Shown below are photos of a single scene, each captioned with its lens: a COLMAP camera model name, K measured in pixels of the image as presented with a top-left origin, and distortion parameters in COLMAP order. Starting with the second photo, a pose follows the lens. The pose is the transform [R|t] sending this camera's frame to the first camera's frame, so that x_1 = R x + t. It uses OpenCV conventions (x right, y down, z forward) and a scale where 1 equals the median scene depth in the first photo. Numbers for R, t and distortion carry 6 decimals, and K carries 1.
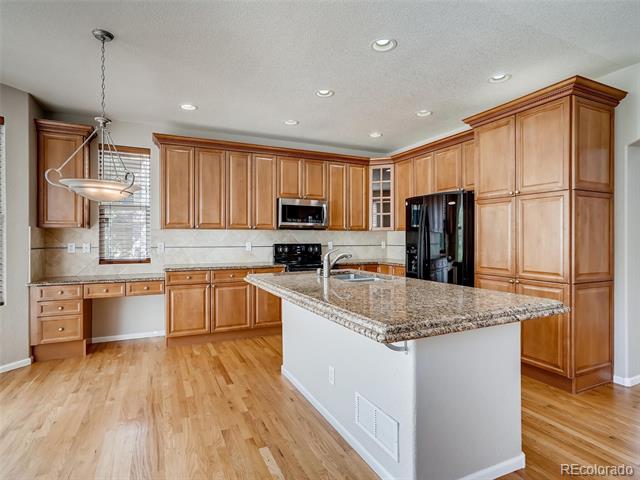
lens RADIAL K [[347.6, 0, 317.1], [0, 347.6, 238.5], [0, 0, 1]] dist [-0.004179, 0.000232]
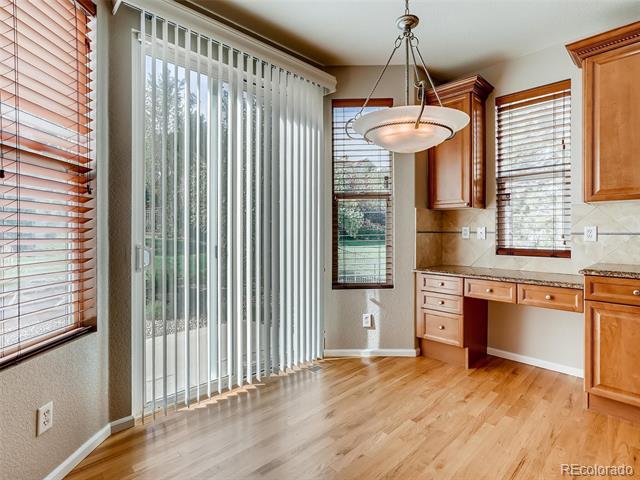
lens RADIAL K [[331.8, 0, 319.1], [0, 331.8, 233.2], [0, 0, 1]] dist [-0.034756, 0.028134]
pose [[0.325801, 0.004721, -0.945427, -0.064822], [-0.000489, 0.999988, 0.004825, 0.023755], [0.945438, -0.001110, 0.325799, 0.389357]]
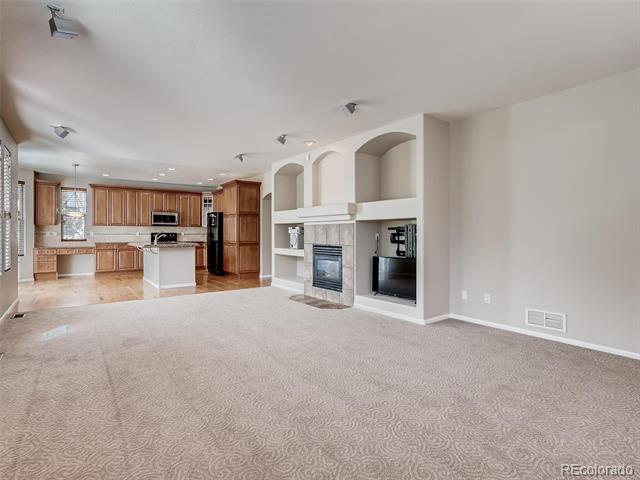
lens RADIAL K [[331.8, 0, 319.1], [0, 331.8, 233.2], [0, 0, 1]] dist [-0.034756, 0.028134]
pose [[0.979160, 0.000542, 0.203090, 0.562107], [-0.000327, 0.999999, -0.001090, 0.022843], [-0.203090, 0.001001, 0.979160, -1.394508]]
